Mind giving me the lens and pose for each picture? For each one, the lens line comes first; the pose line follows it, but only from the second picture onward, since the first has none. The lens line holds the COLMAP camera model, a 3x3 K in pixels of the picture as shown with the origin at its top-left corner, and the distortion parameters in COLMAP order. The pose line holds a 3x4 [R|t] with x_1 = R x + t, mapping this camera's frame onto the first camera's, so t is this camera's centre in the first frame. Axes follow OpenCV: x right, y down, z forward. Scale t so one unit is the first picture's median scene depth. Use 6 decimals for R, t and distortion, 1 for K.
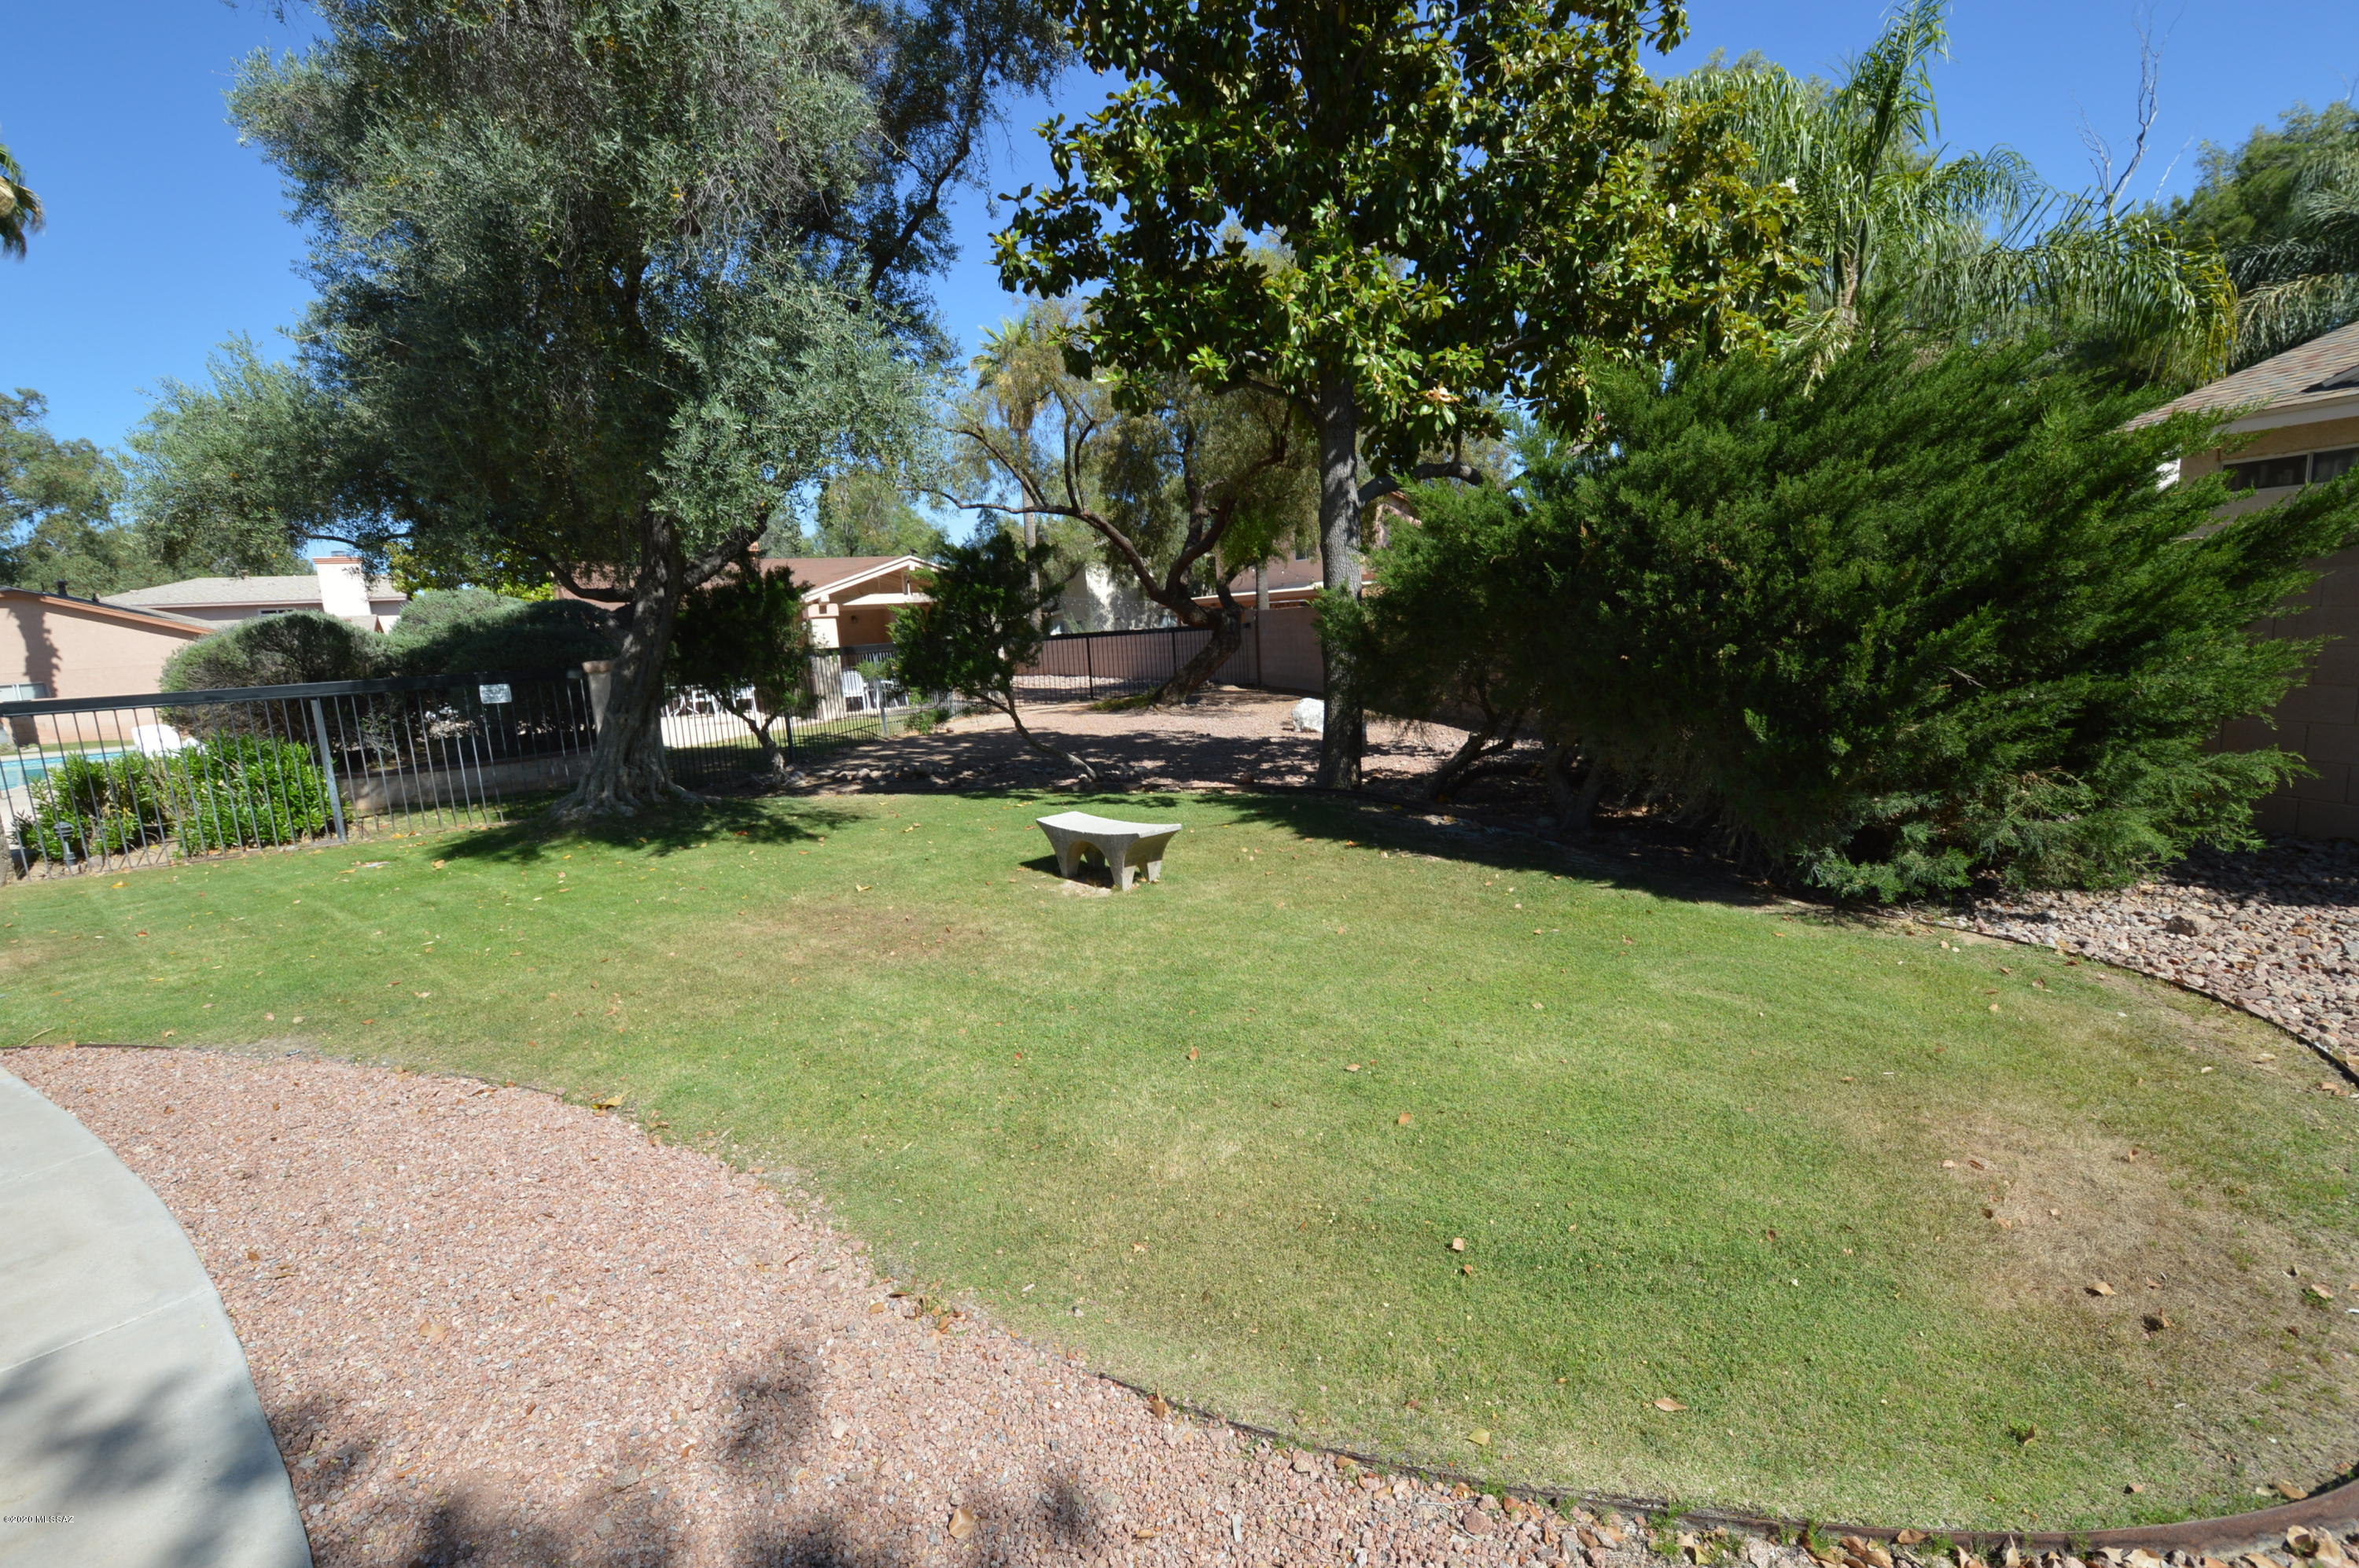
lens RADIAL K [[1048.8, 0, 1186.3], [0, 1048.8, 783.3], [0, 0, 1]] dist [-0.004425, -0.000416]
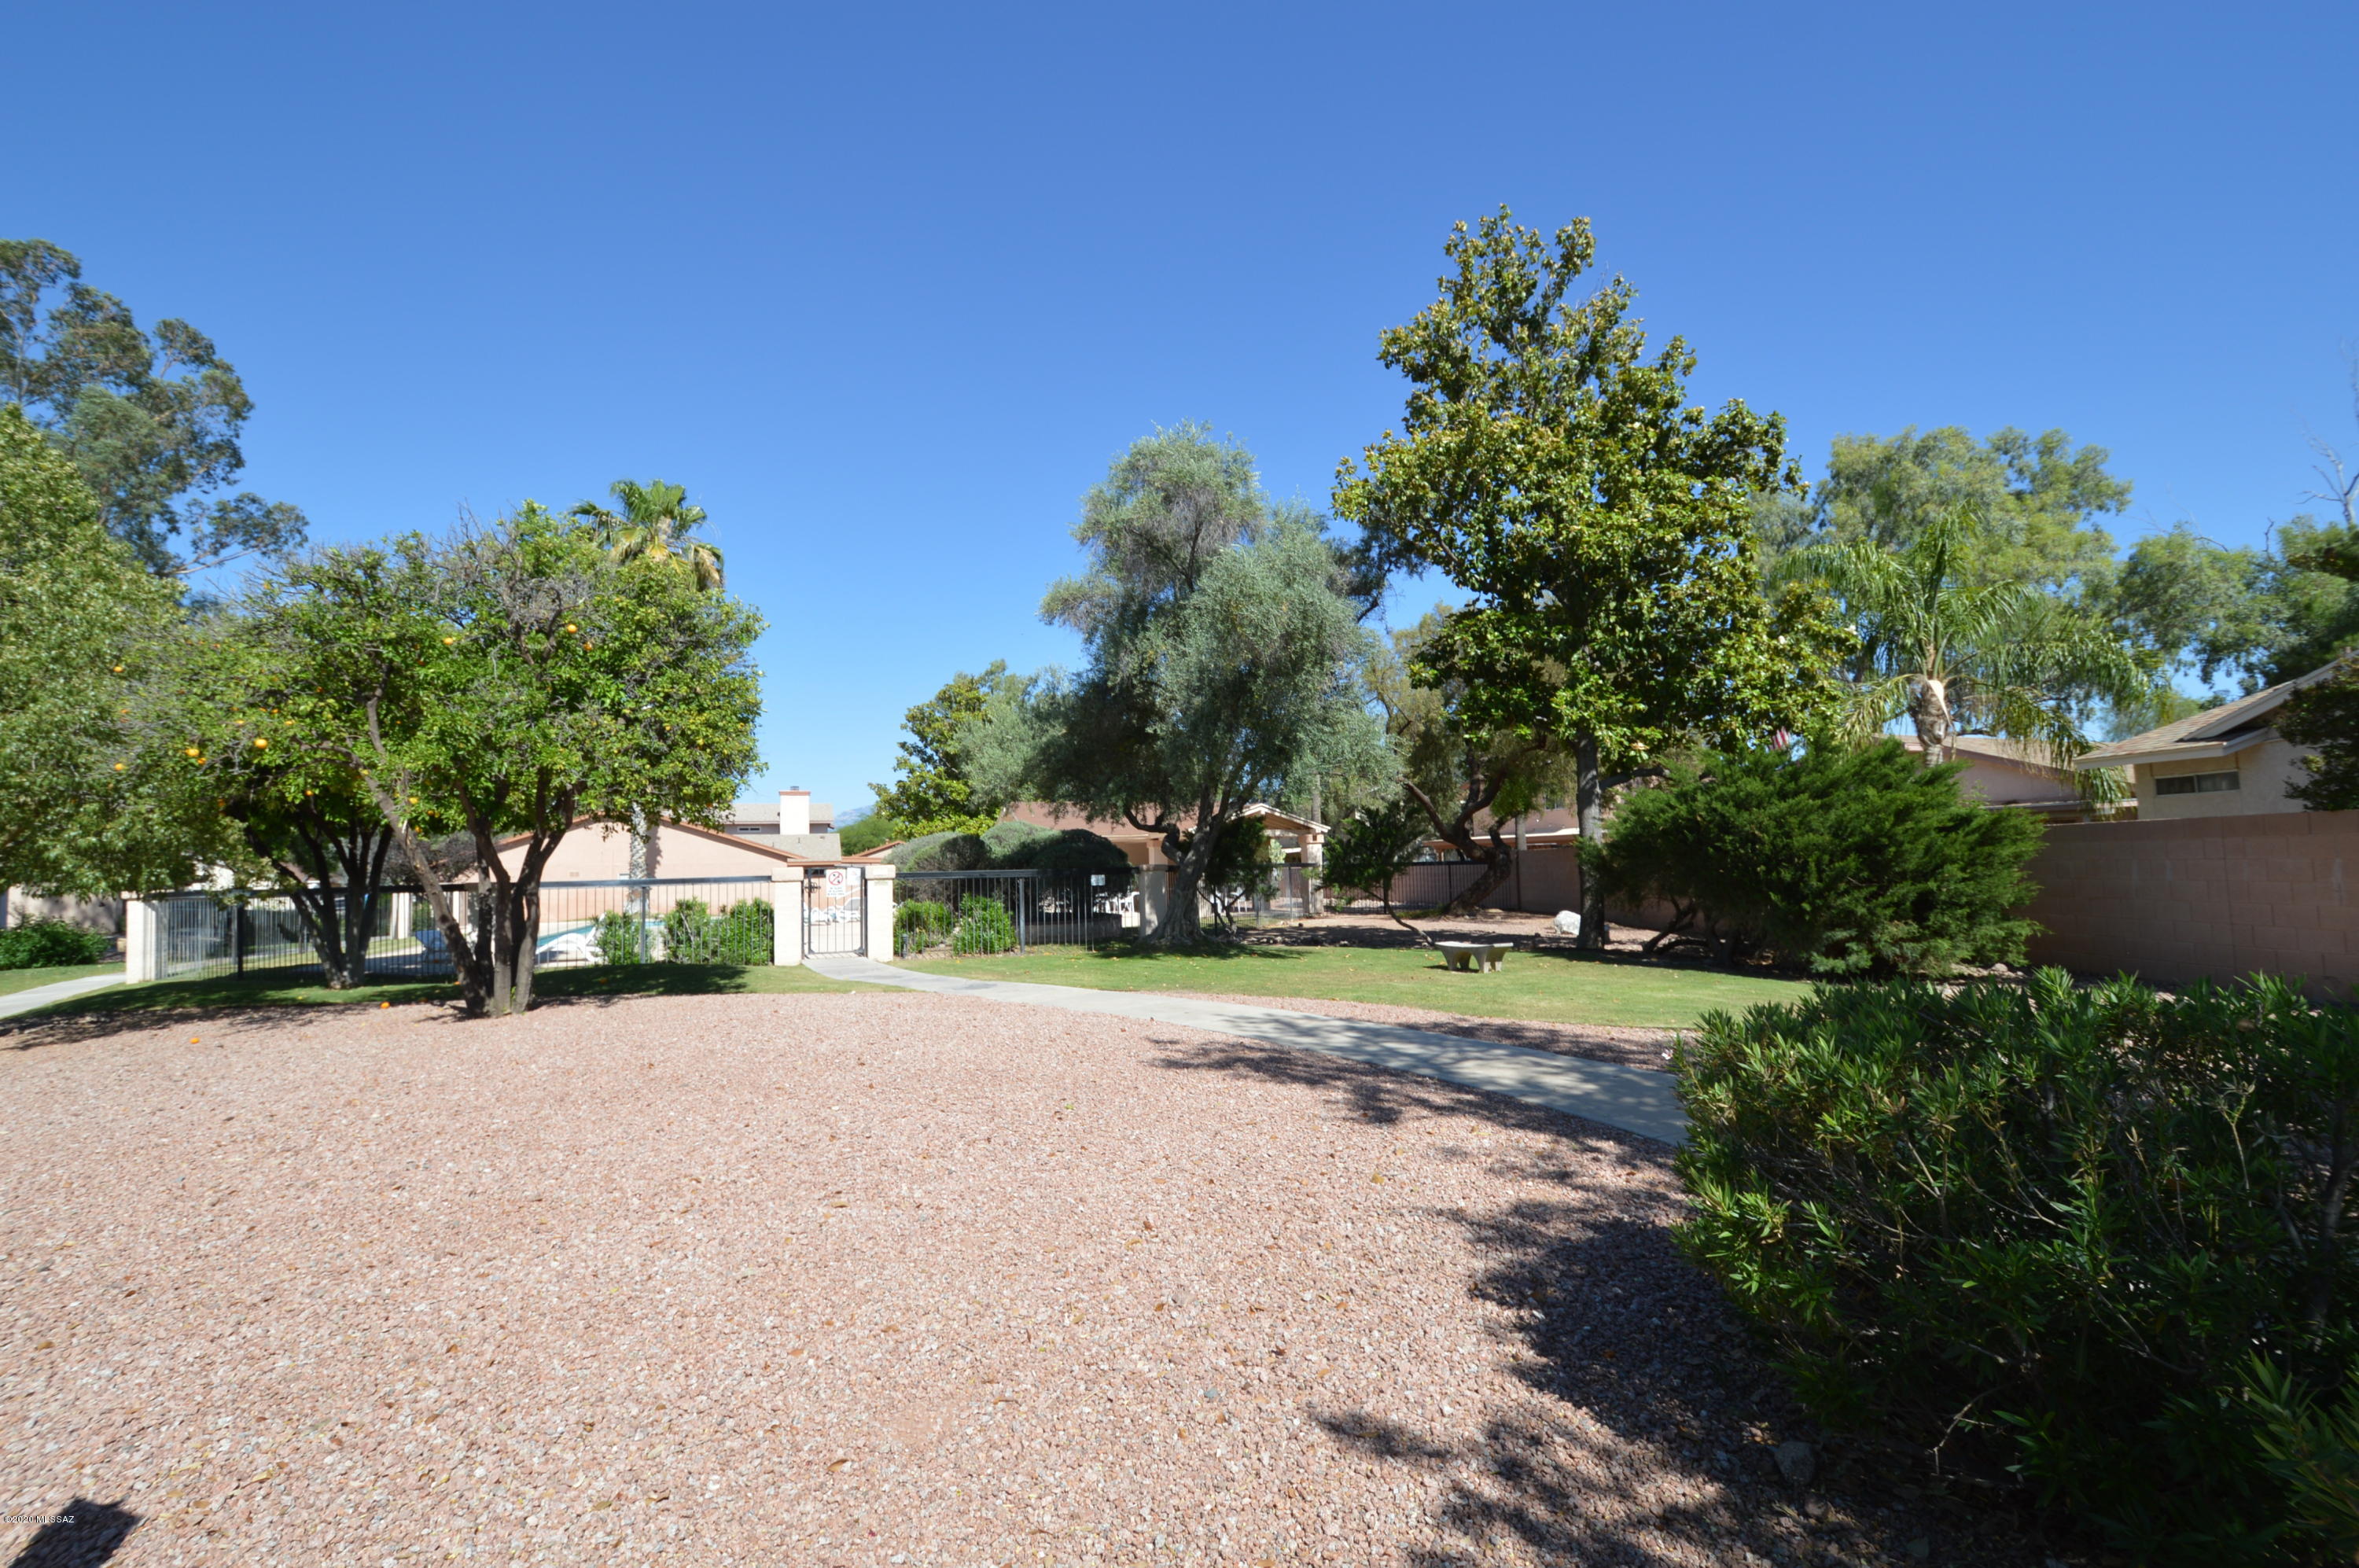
lens RADIAL K [[1017.1, 0, 1177.3], [0, 1017.1, 796.9], [0, 0, 1]] dist [0.019734, 0.000043]
pose [[0.971191, 0.018358, -0.237596, -0.155223], [-0.067981, 0.976942, -0.202391, 0.184258], [0.228402, 0.212712, 0.950045, -1.040607]]
